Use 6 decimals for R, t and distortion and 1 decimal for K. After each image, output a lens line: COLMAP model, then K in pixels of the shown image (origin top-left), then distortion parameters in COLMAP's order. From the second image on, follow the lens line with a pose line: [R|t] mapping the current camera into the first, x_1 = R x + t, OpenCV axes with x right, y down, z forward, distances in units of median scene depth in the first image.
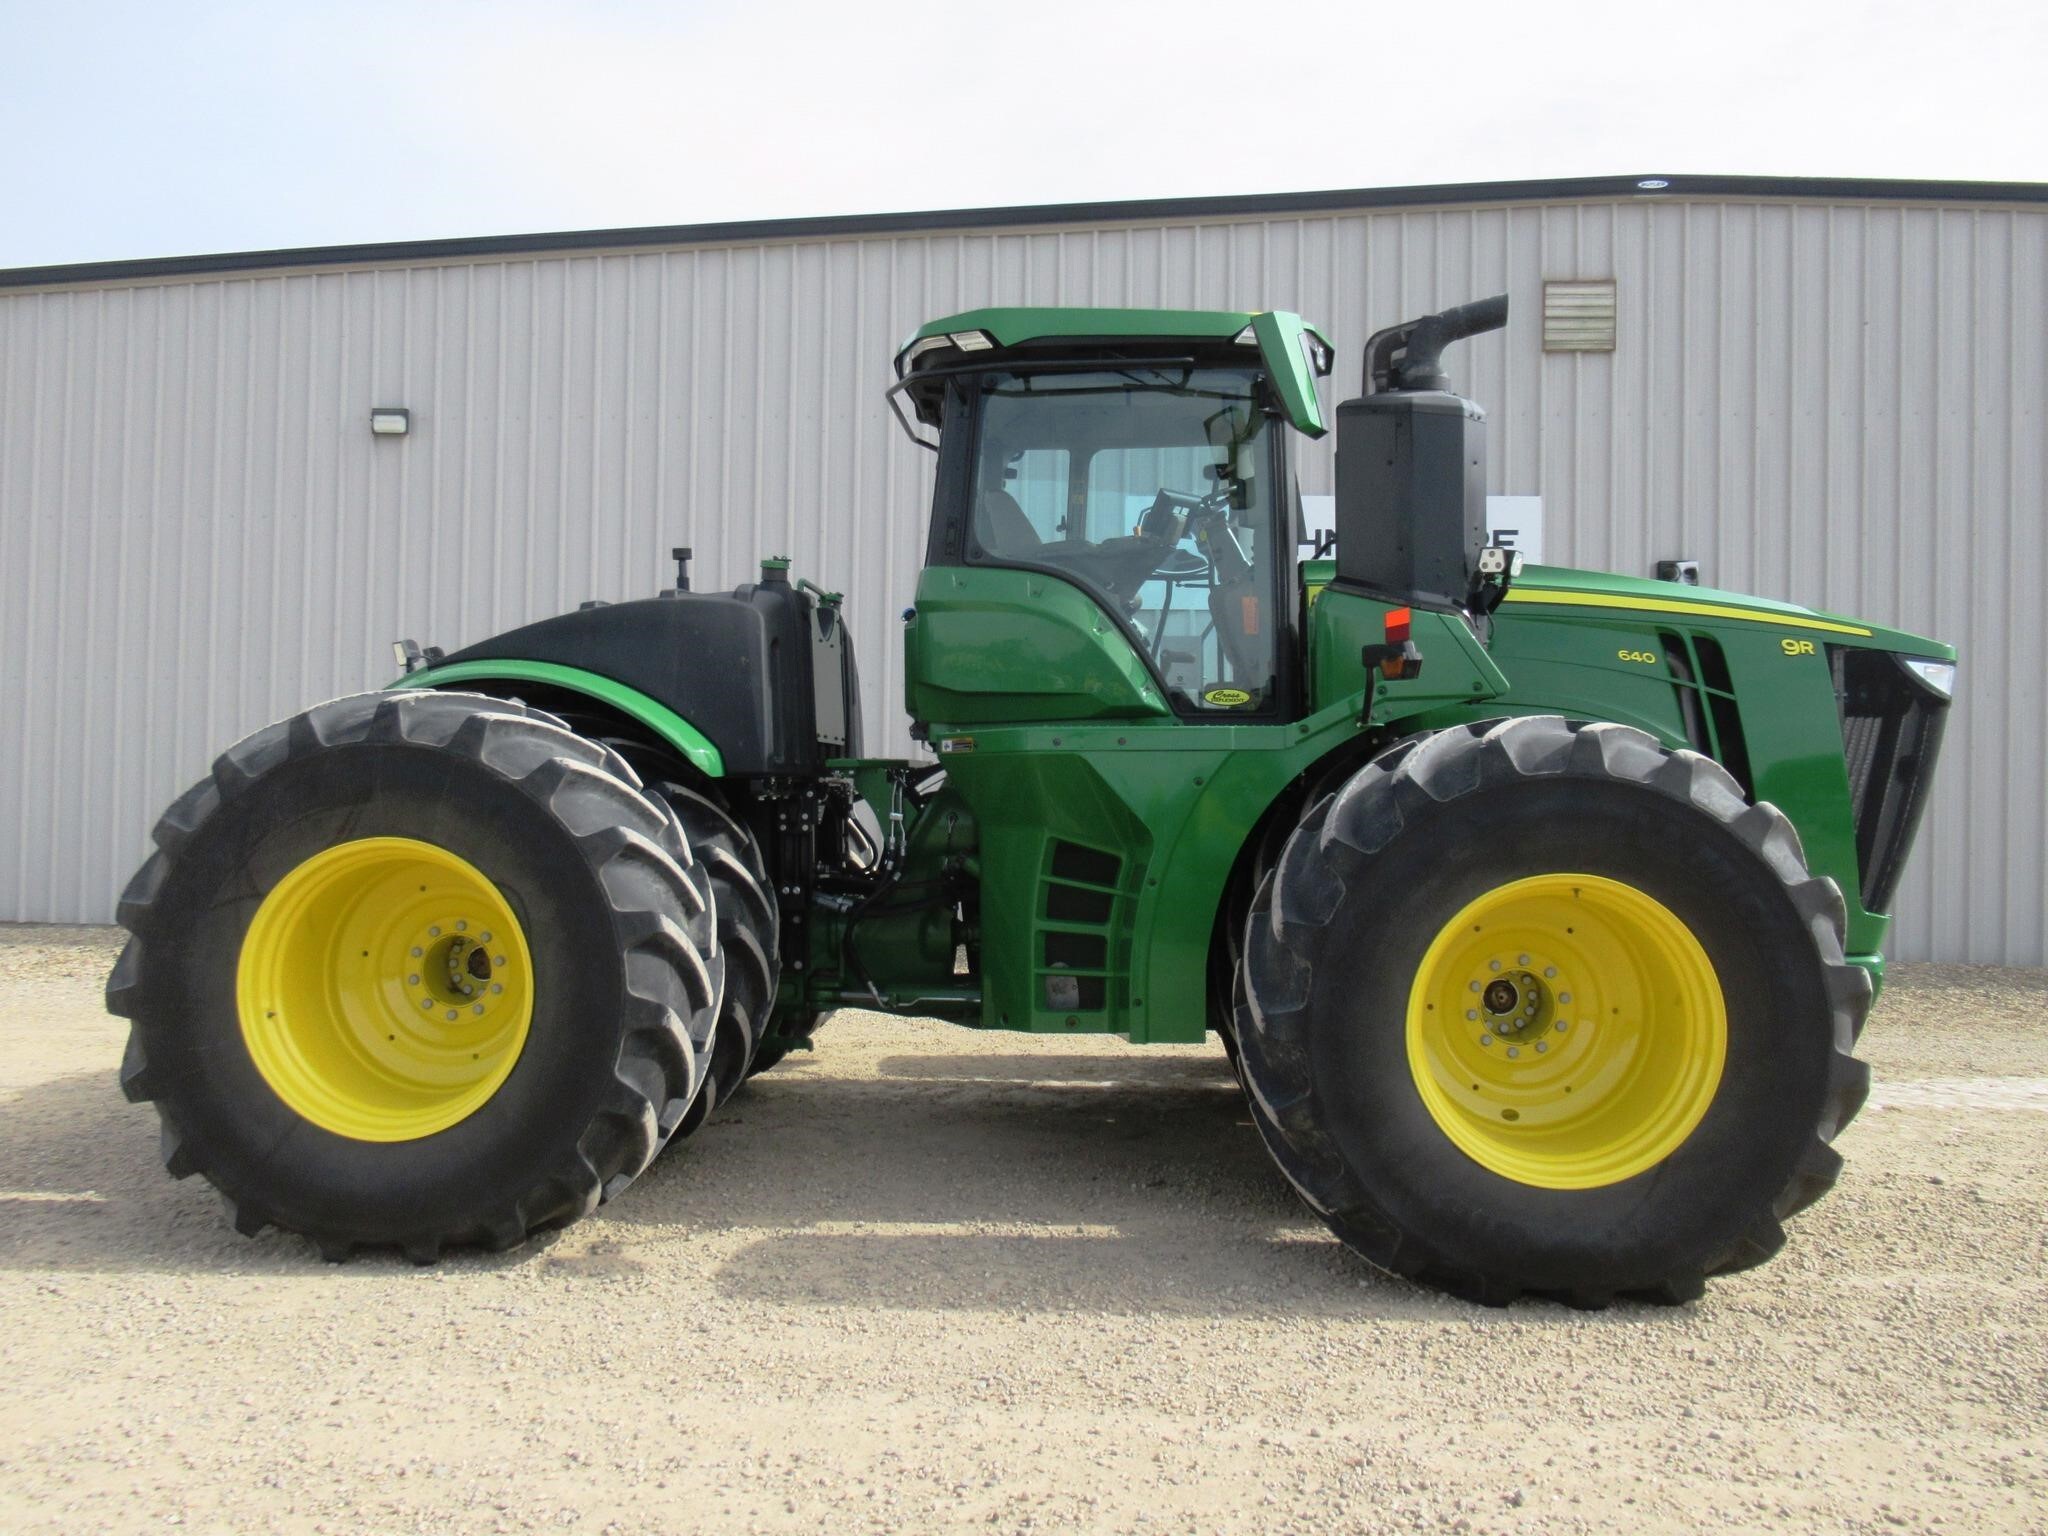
lens RADIAL K [[1657.9, 0, 1024.0], [0, 1657.9, 768.0], [0, 0, 1]] dist [-0.003756, 0.016059]
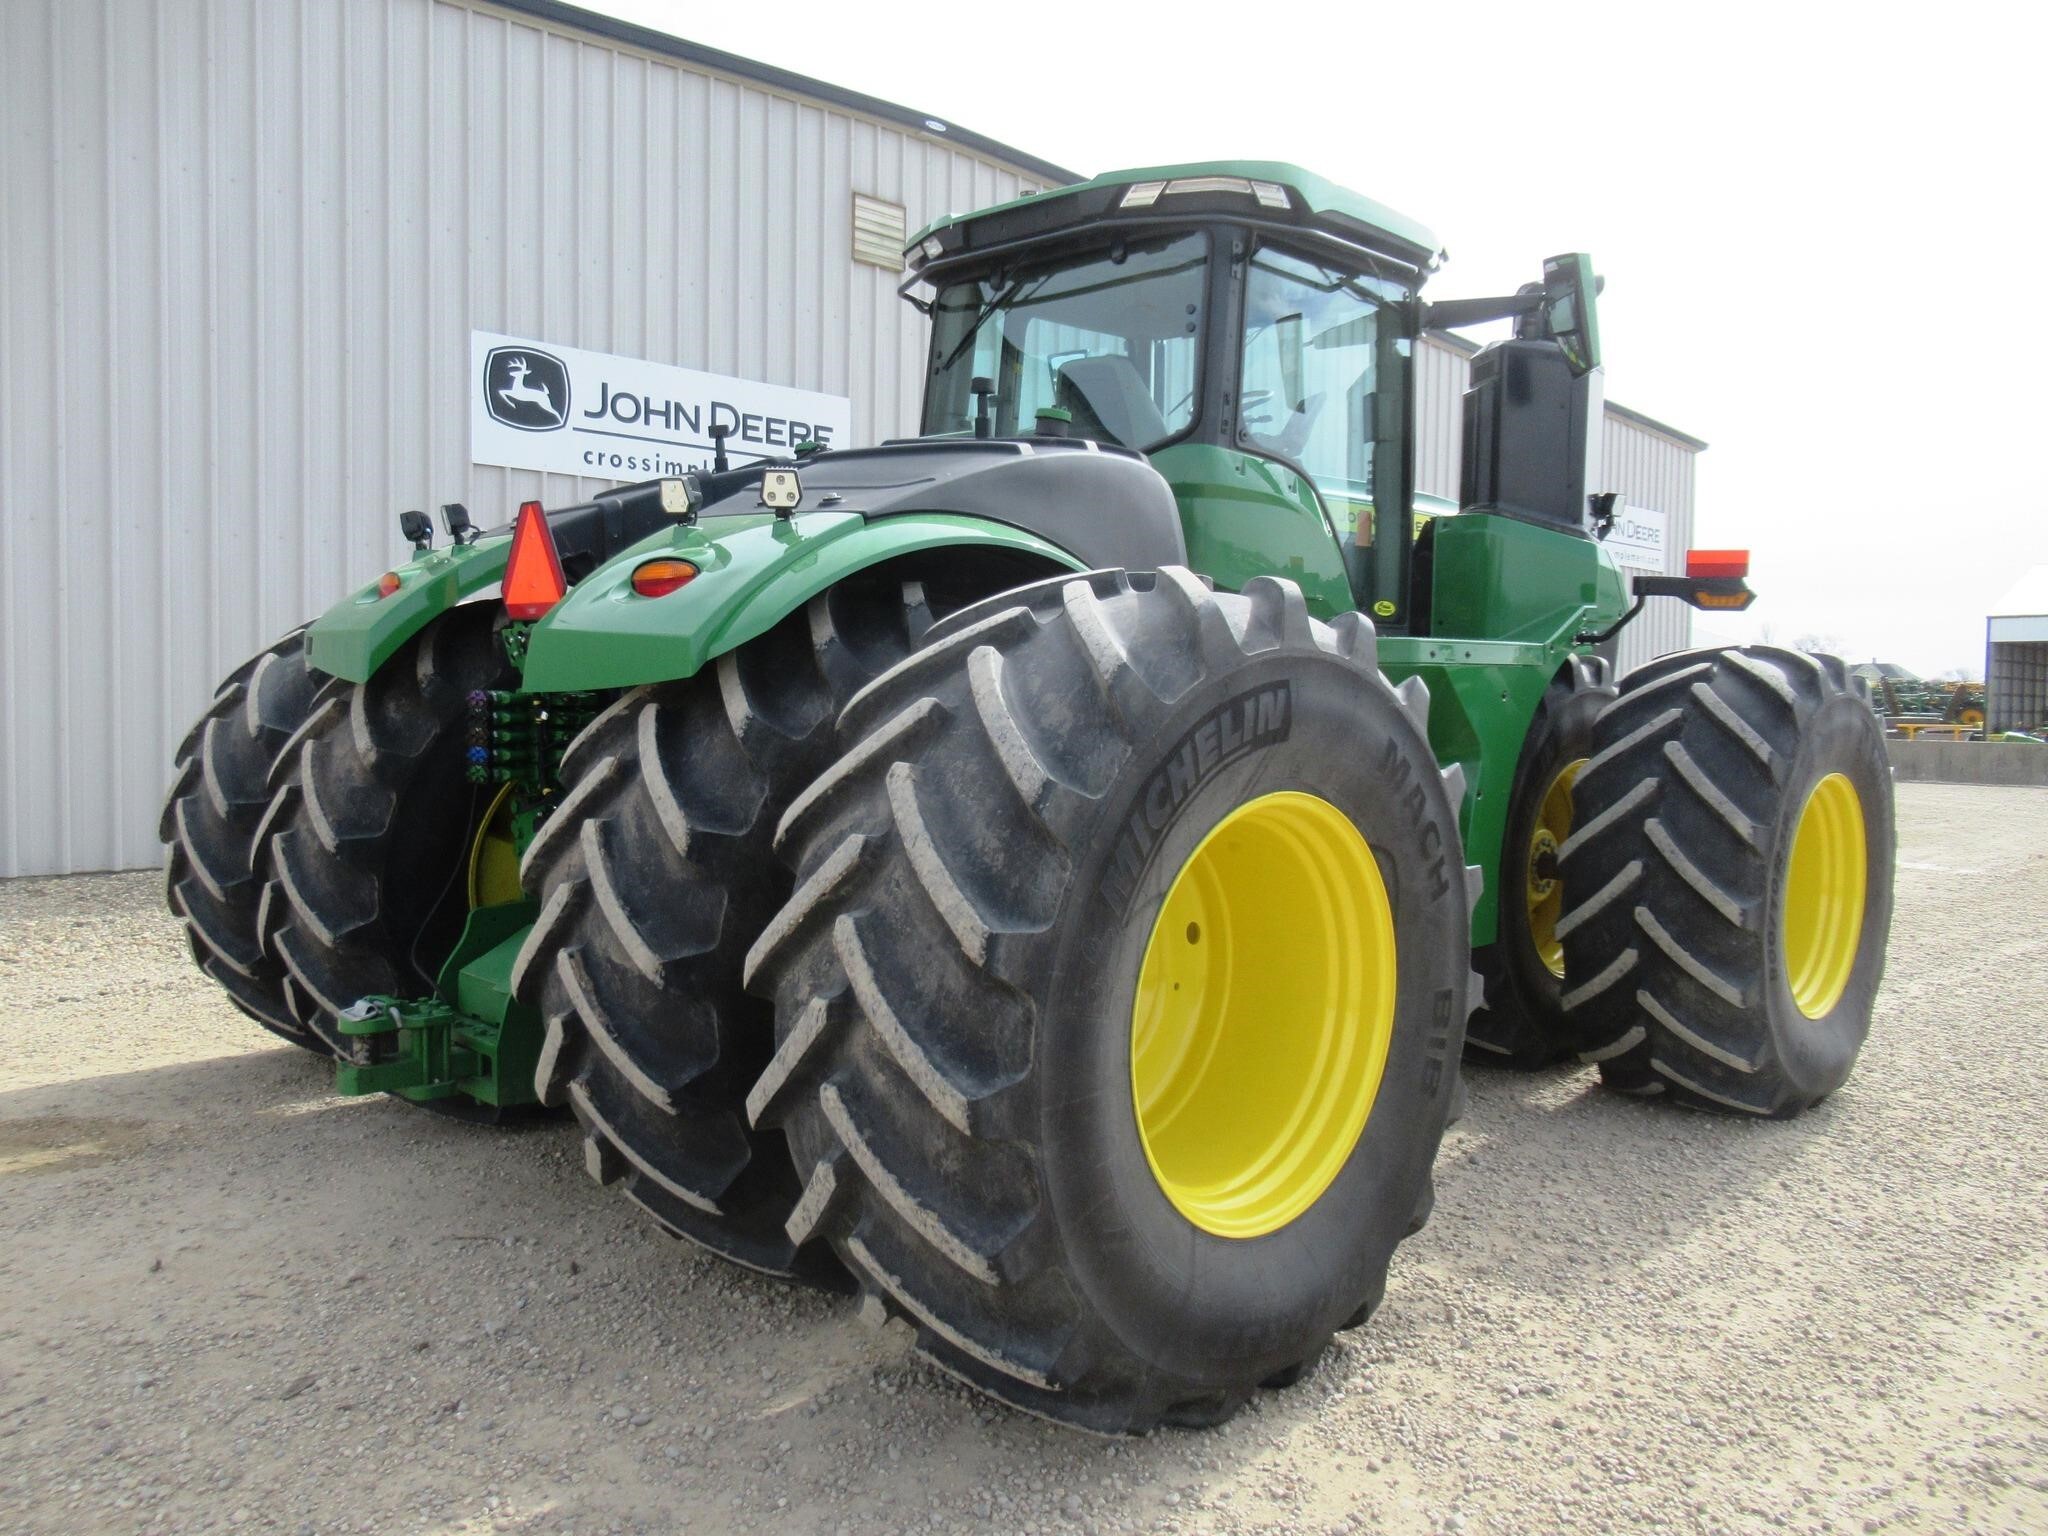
lens RADIAL K [[1532.5, 0, 1018.2], [0, 1532.5, 763.5], [0, 0, 1]] dist [-0.016996, 0.032138]
pose [[0.658420, -0.036094, 0.751785, -0.747403], [-0.026901, 0.997083, 0.071432, -0.008468], [-0.752170, -0.067256, 0.655528, 0.542354]]
